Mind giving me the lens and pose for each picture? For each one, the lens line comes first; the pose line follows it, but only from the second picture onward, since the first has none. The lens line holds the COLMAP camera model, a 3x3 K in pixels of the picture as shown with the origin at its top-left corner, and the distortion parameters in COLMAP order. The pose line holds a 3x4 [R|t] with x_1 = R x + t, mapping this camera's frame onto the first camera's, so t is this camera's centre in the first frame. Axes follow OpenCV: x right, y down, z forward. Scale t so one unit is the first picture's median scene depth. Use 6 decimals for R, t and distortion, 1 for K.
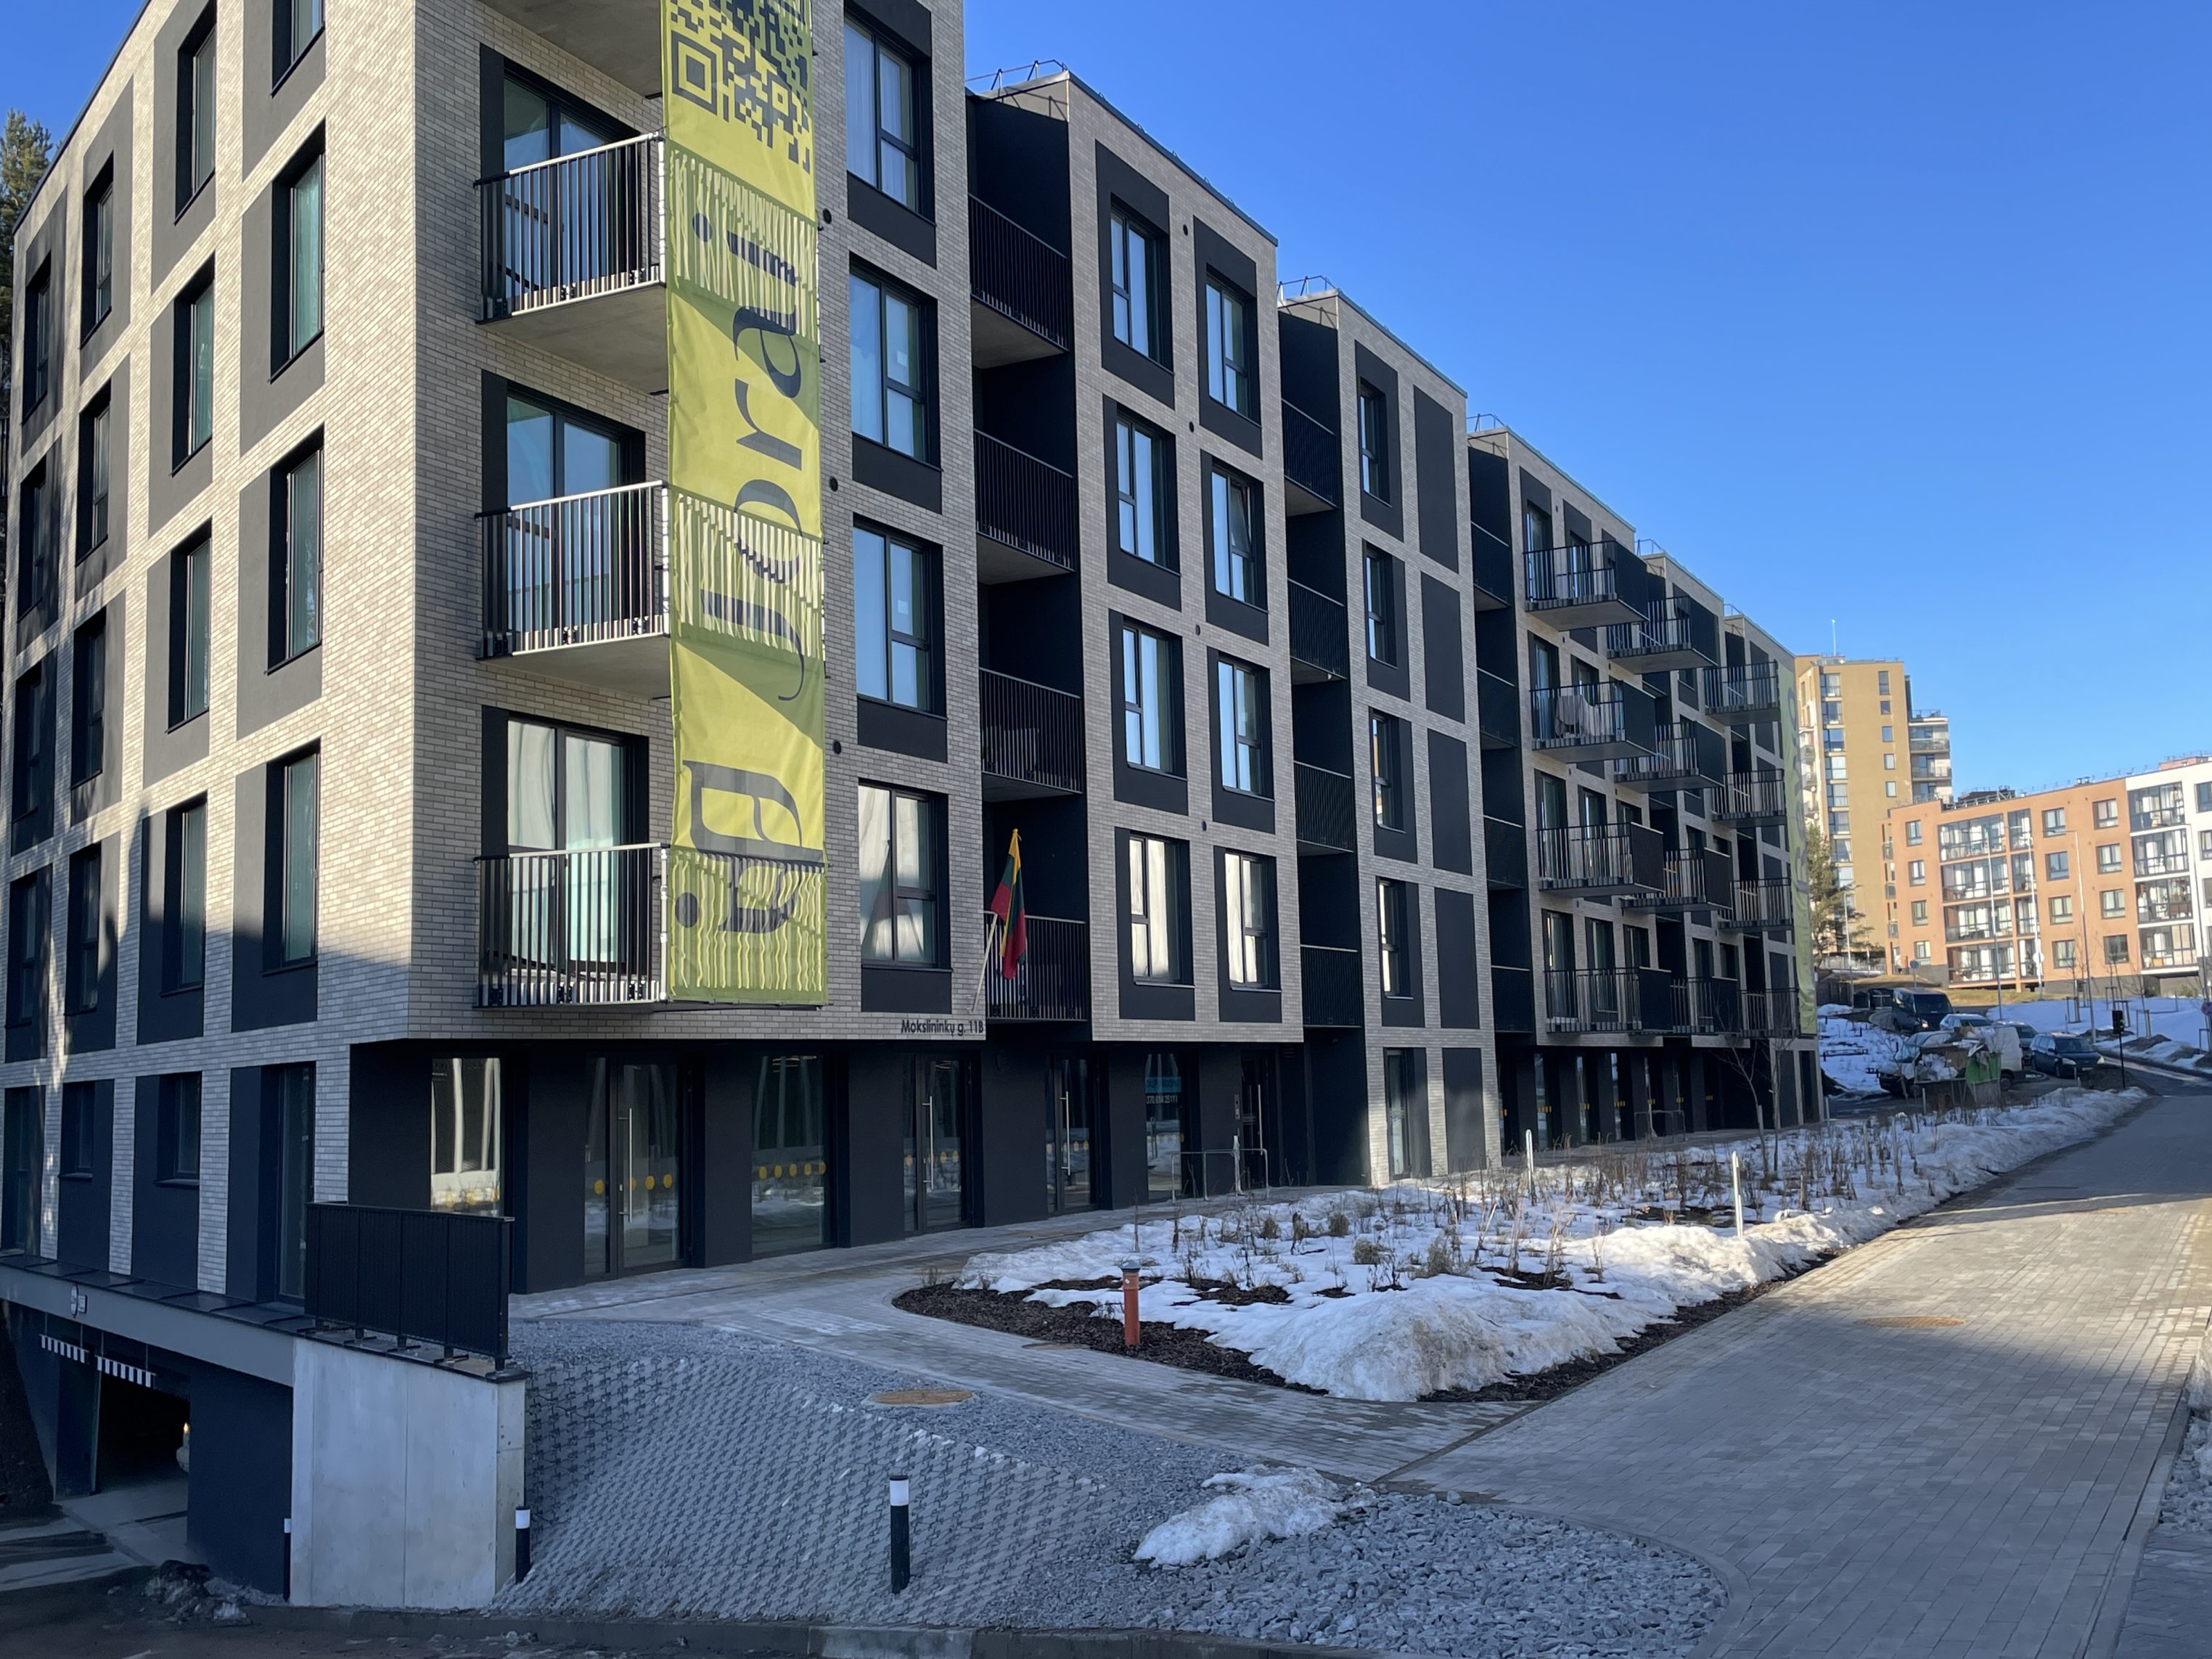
lens RADIAL K [[2144.5, 0, 1106.0], [0, 2144.5, 829.5], [0, 0, 1]] dist [0.139538, -0.171922]
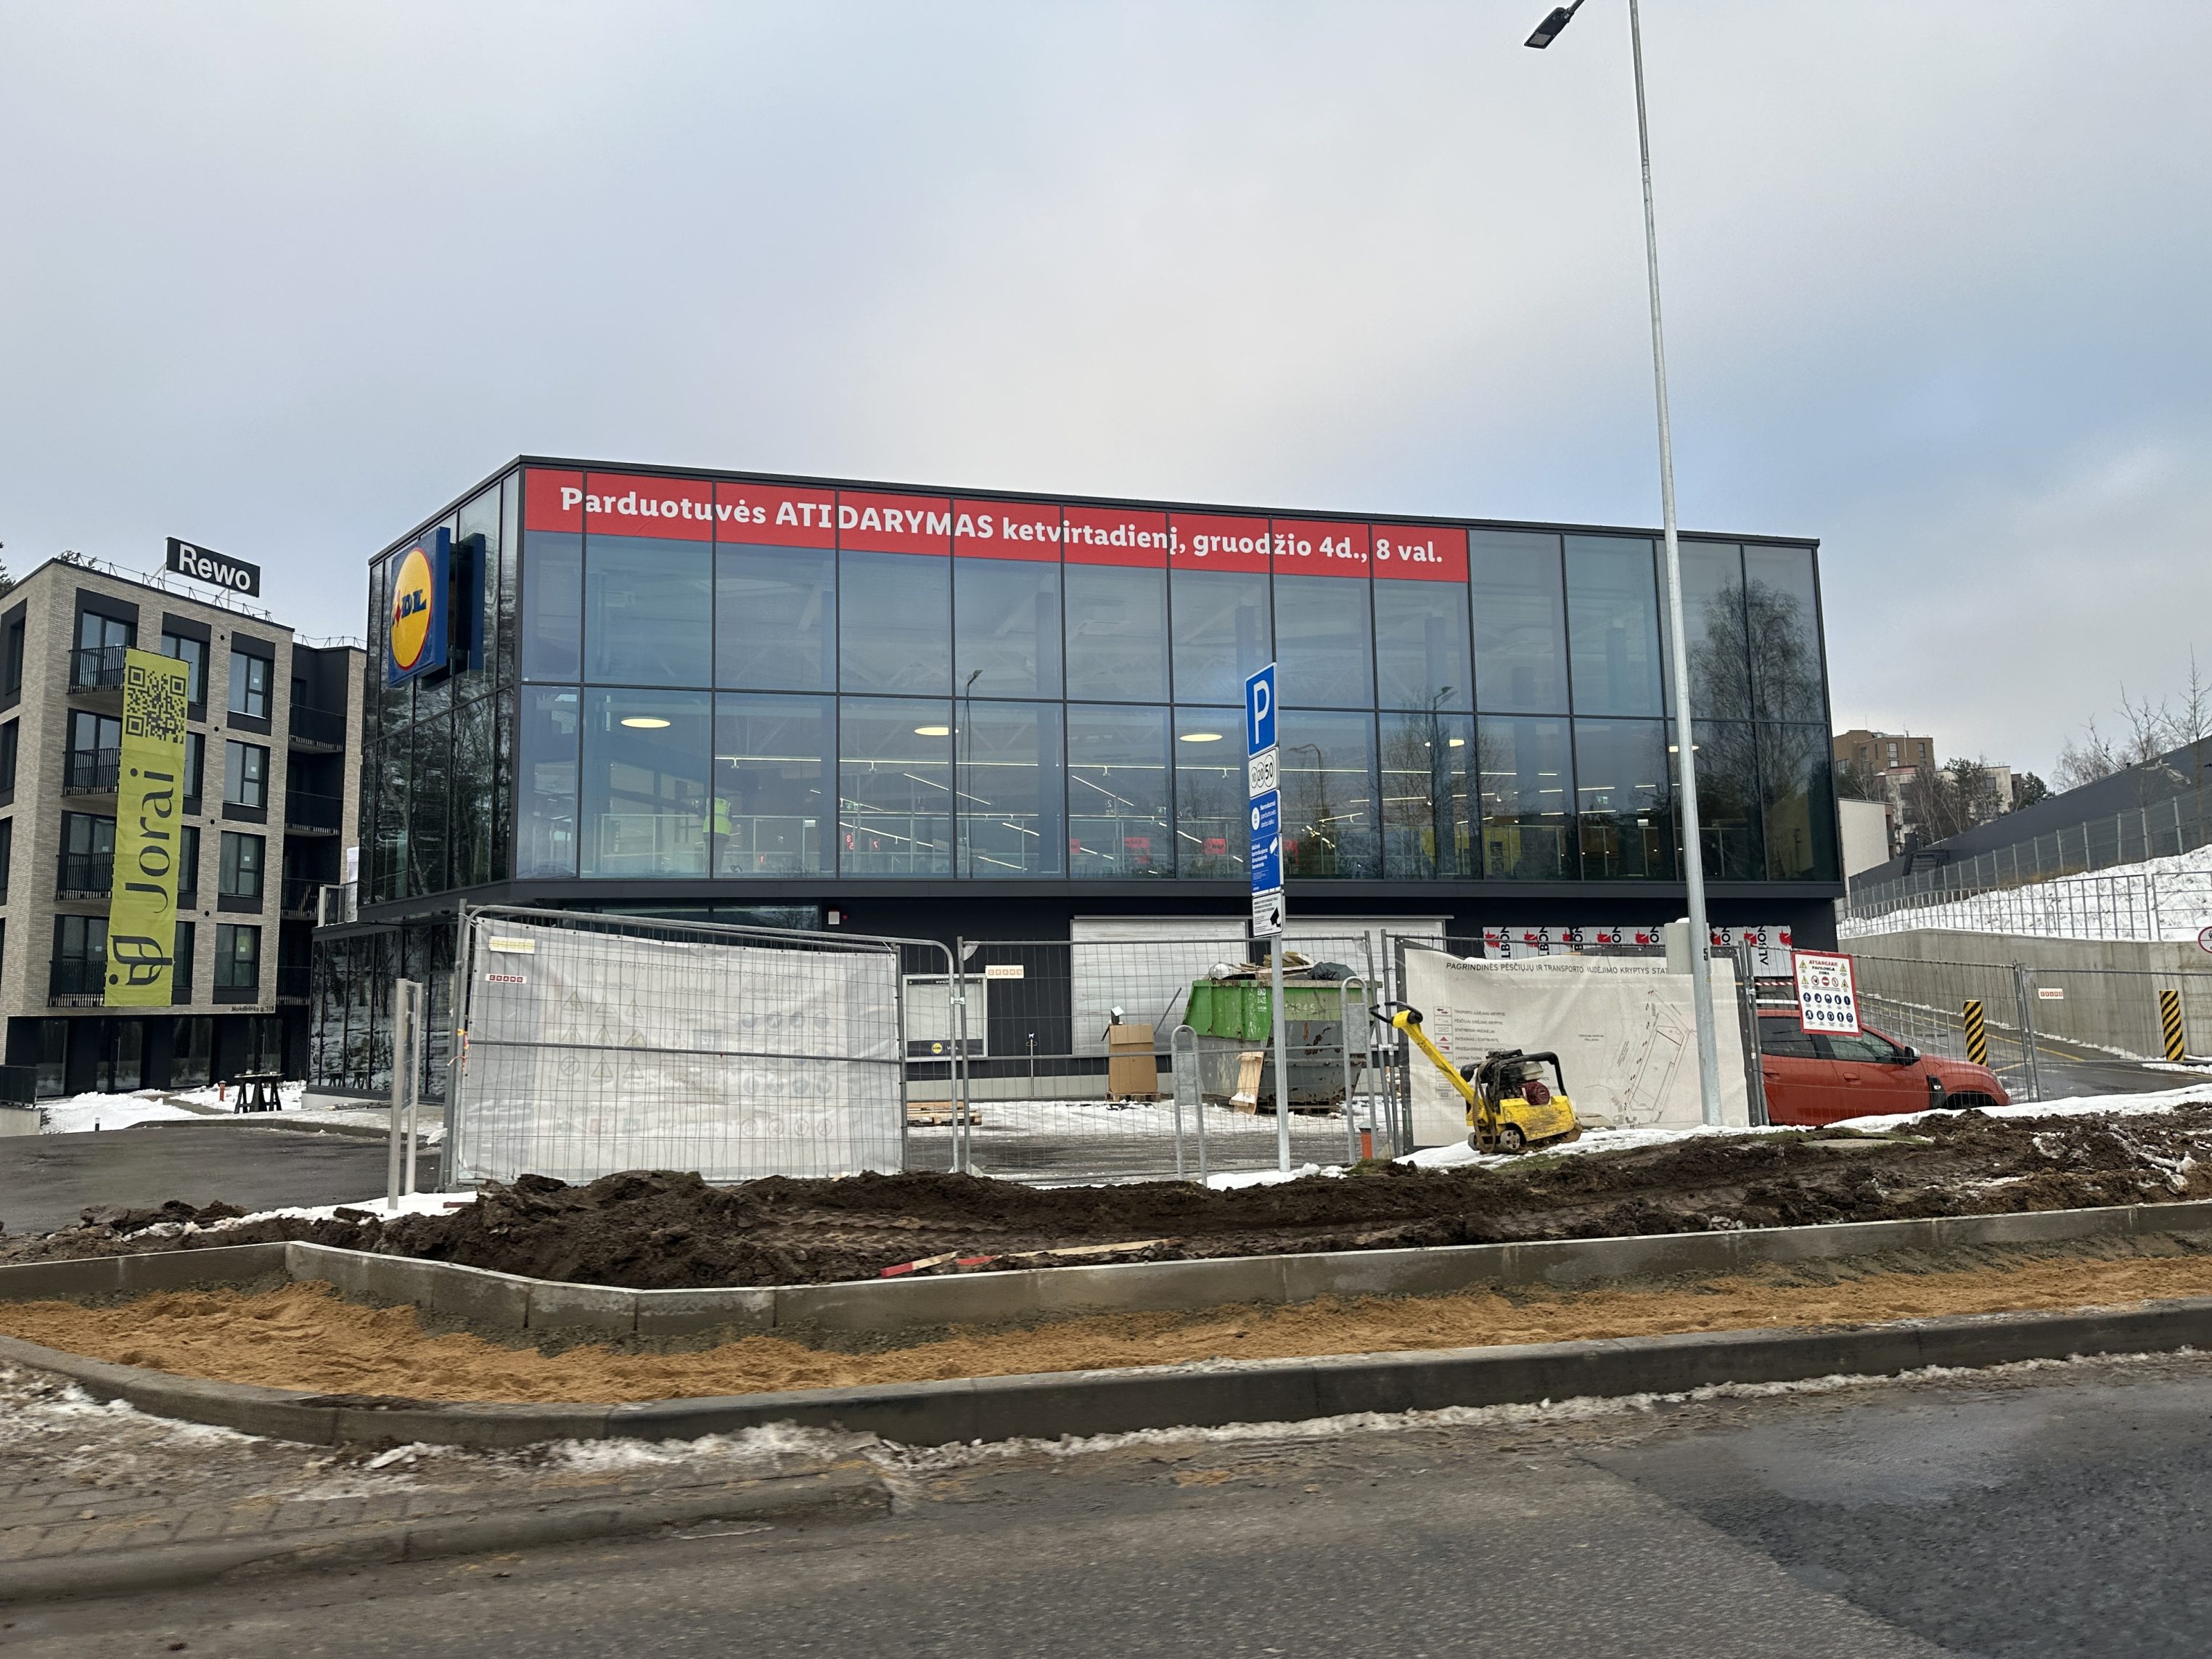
lens RADIAL K [[1553.7, 0, 1084.4], [0, 1553.7, 810.3], [0, 0, 1]] dist [0.019073, -0.031219]
pose [[0.983630, 0.031512, 0.177423, 0.799384], [-0.029628, 0.999473, -0.013257, -0.222663], [-0.177747, 0.007783, 0.984045, -1.552139]]
